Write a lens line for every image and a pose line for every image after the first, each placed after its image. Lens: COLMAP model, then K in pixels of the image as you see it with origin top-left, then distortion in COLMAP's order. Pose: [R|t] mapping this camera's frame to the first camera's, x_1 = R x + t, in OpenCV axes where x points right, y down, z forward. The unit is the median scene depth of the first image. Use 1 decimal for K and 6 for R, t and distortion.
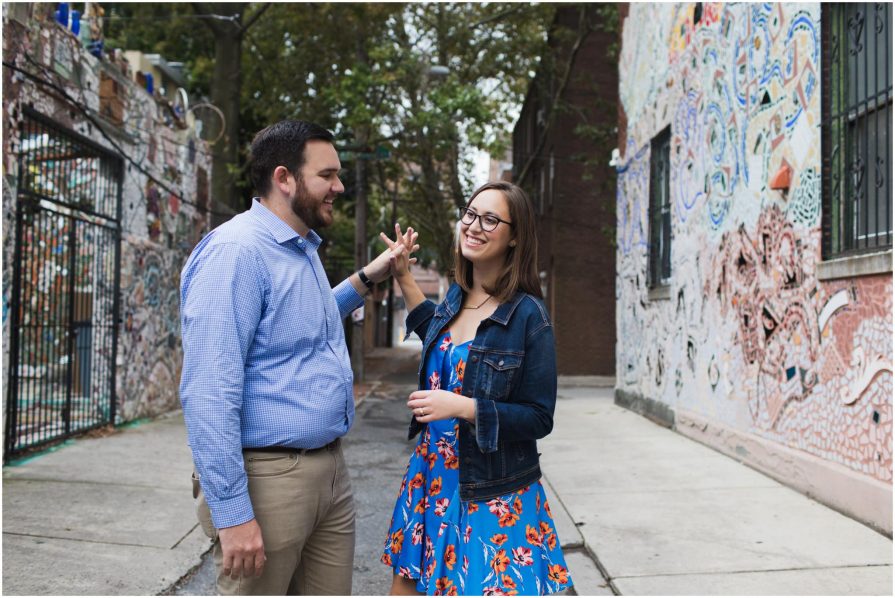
lens RADIAL K [[841.4, 0, 447.5], [0, 841.4, 299.0], [0, 0, 1]] dist [0.009304, 0.000592]
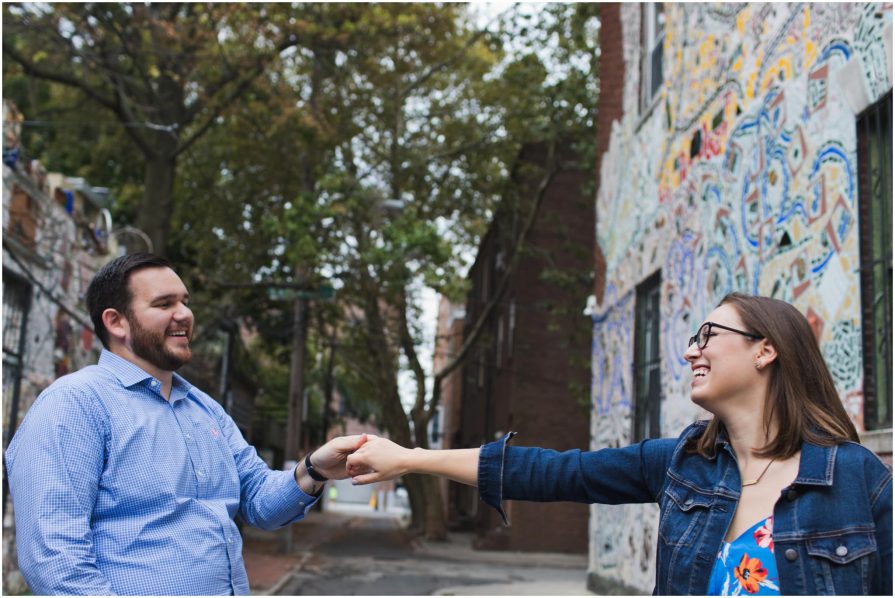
lens RADIAL K [[921.9, 0, 397.8], [0, 921.9, 350.4], [0, 0, 1]] dist [0.003386, 0.014246]
pose [[0.999310, 0.034839, 0.012892, -0.019258], [-0.033100, 0.992613, -0.116721, -0.001693], [-0.016863, 0.116214, 0.993081, 0.060150]]
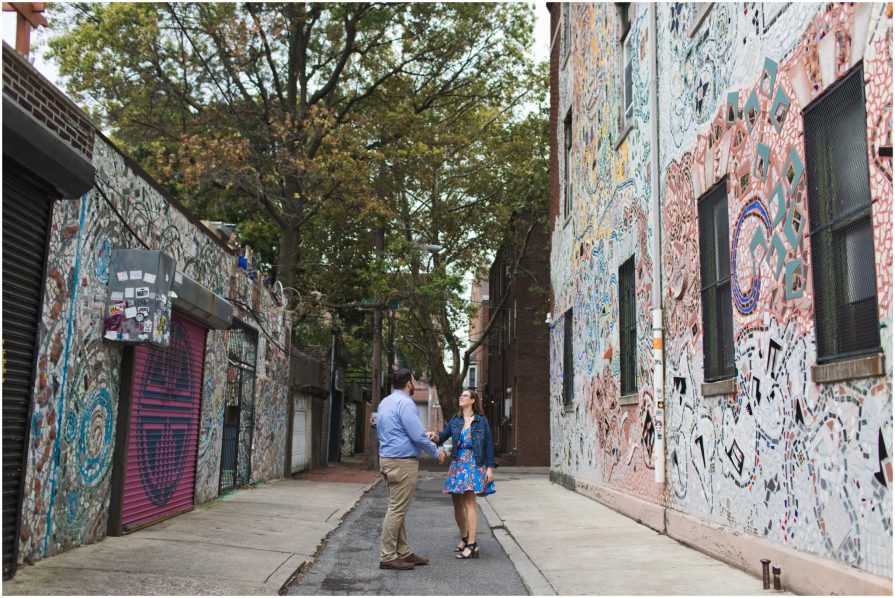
lens RADIAL K [[841.4, 0, 447.5], [0, 841.4, 299.0], [0, 0, 1]] dist [0.009304, 0.000592]
pose [[0.999852, 0.006615, 0.015909, -0.013468], [-0.004617, 0.992454, -0.122534, -0.016709], [-0.016600, 0.122442, 0.992337, -0.689991]]
